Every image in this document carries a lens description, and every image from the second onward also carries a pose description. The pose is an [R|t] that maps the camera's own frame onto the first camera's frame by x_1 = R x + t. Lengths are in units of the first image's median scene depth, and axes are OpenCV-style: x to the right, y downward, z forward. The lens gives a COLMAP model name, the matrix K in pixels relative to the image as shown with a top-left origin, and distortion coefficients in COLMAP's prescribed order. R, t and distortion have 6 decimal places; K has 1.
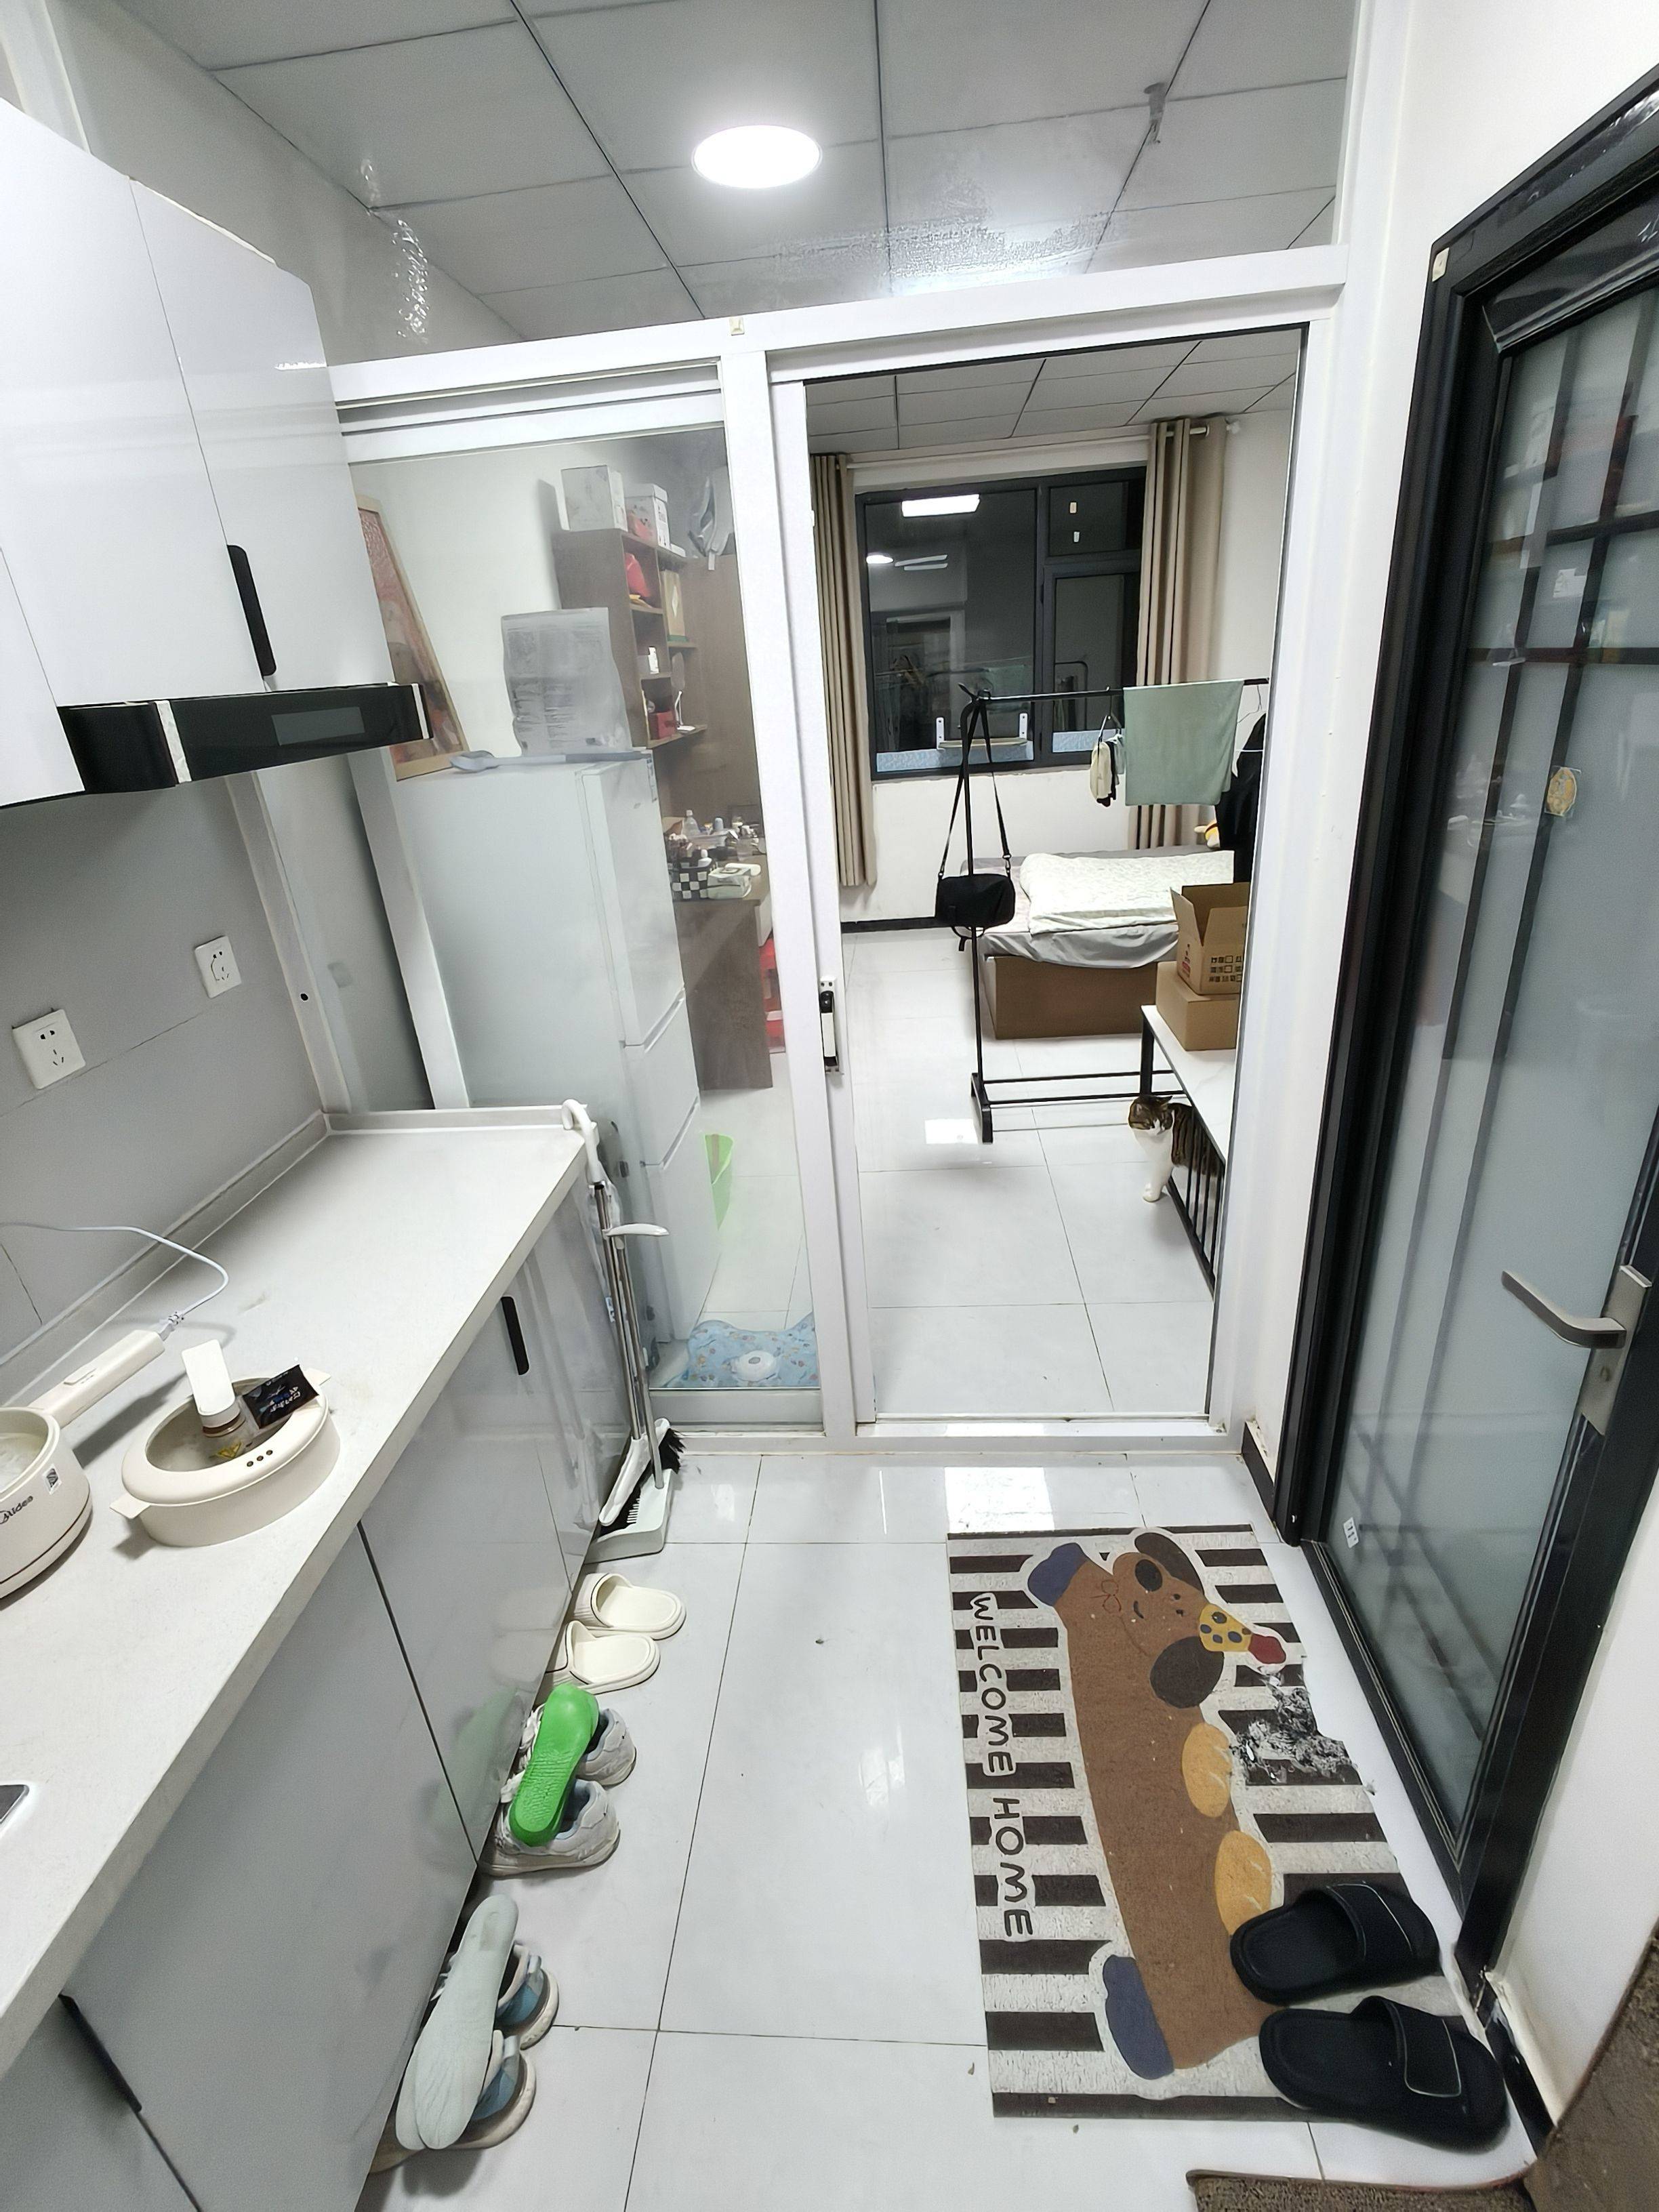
lens RADIAL K [[1013.7, 0, 816.9], [0, 1013.7, 1100.5], [0, 0, 1]] dist [-0.005221, 0.000965]
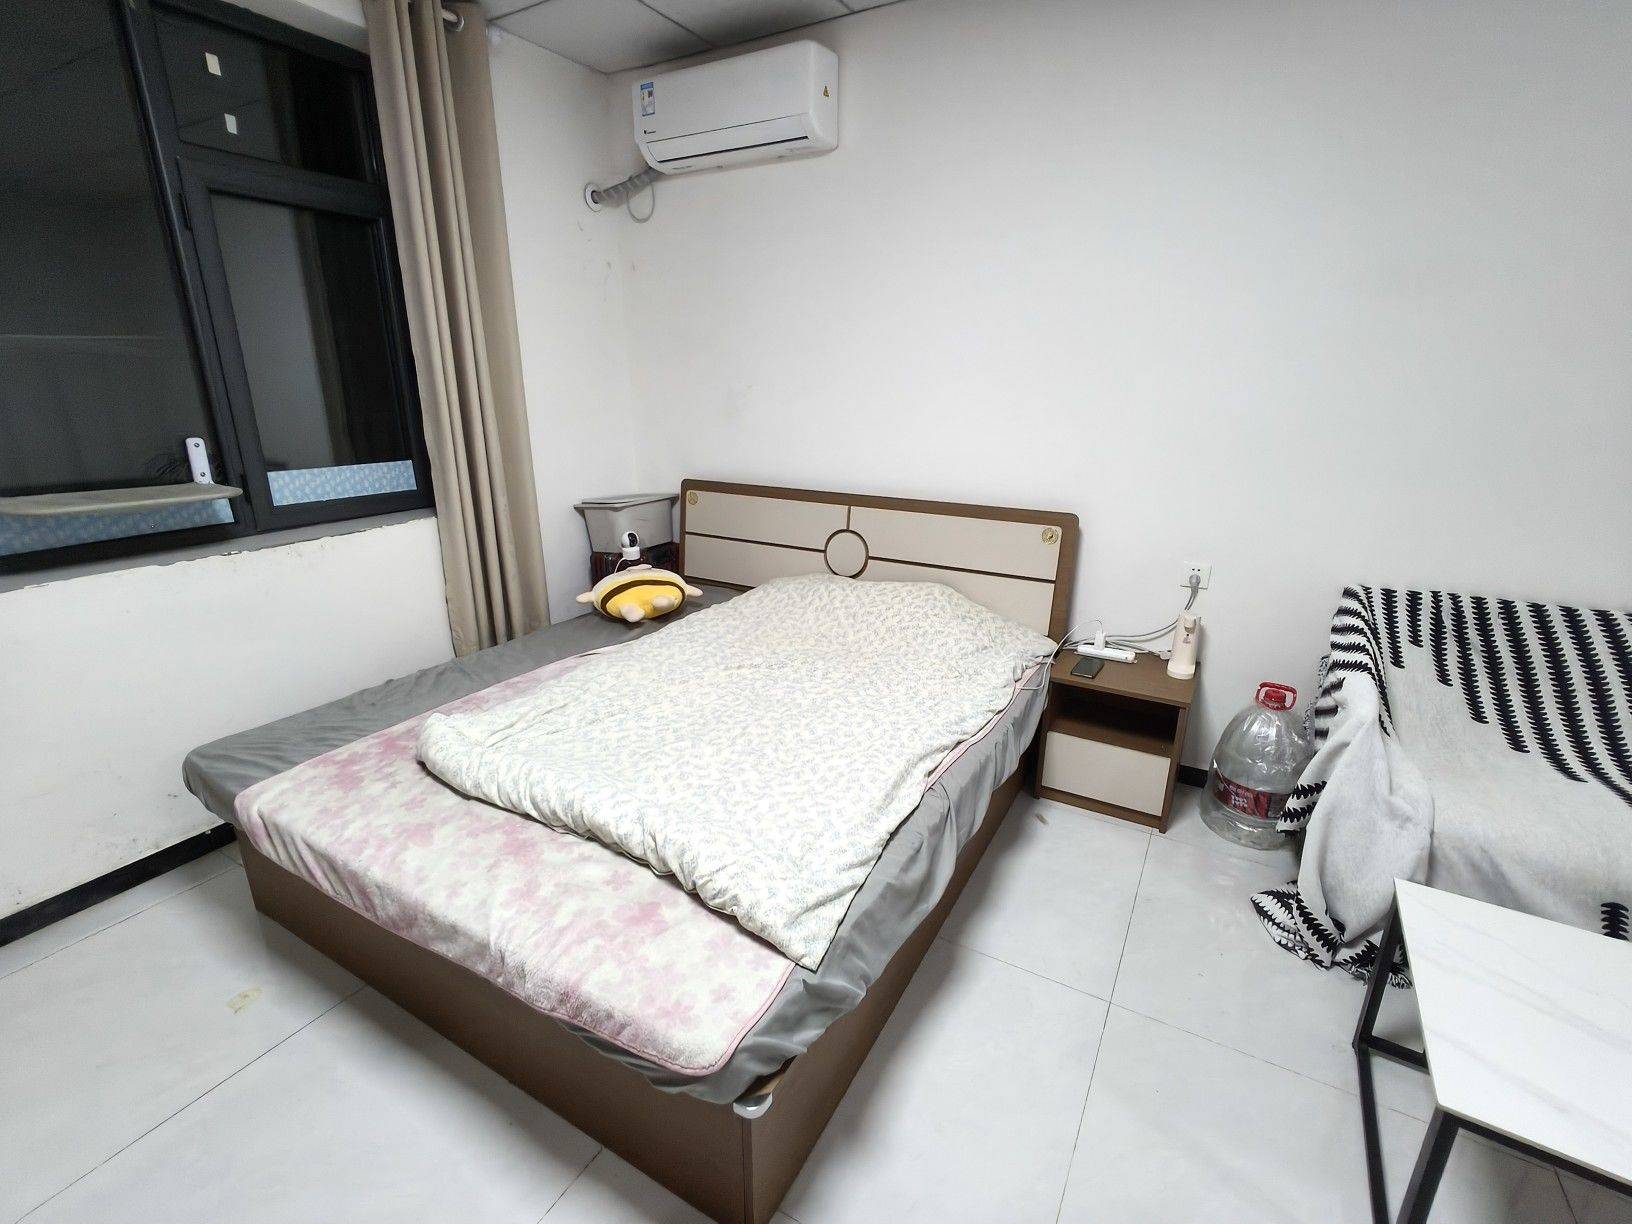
lens RADIAL K [[747.9, 0, 813.2], [0, 747.9, 611.1], [0, 0, 1]] dist [-0.005221, 0.000965]
pose [[0.427275, -0.193003, 0.883281, -0.011017], [0.321706, 0.945467, 0.050971, -0.245351], [-0.844951, 0.262378, 0.466065, 0.654980]]
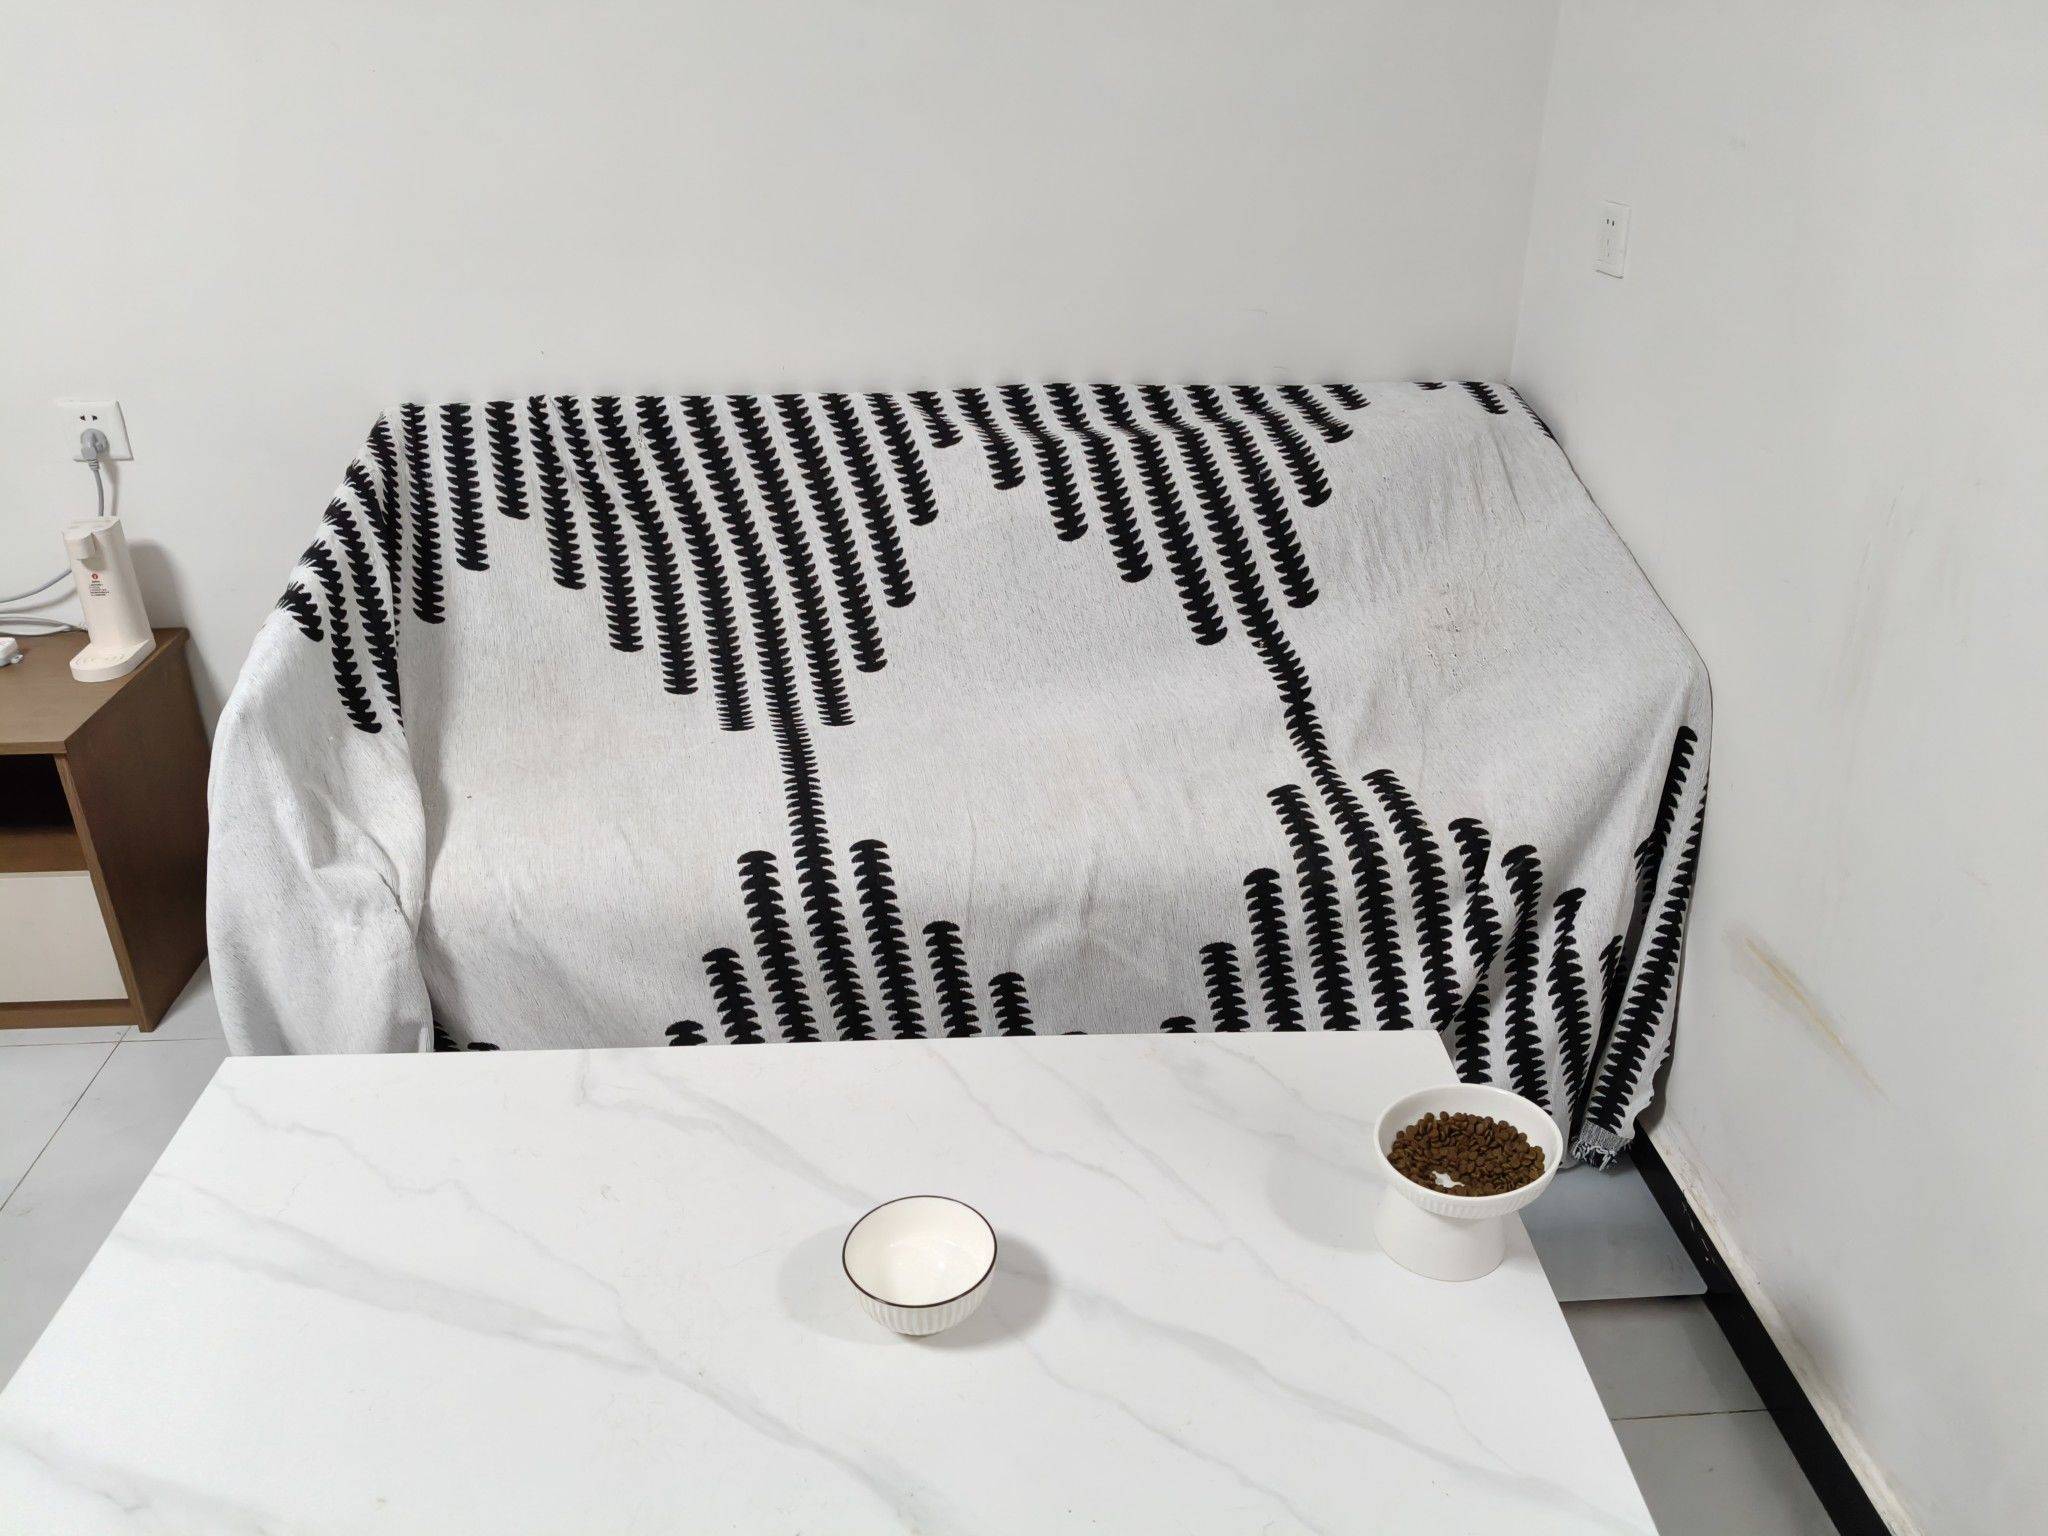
lens RADIAL K [[1521.1, 0, 1020.8], [0, 1521.1, 776.7], [0, 0, 1]] dist [-0.014952, -0.008227]
pose [[-0.135257, -0.382591, 0.913964, 0.063819], [0.397590, 0.823958, 0.403753, -0.165299], [-0.907540, 0.417993, 0.040668, 0.488286]]
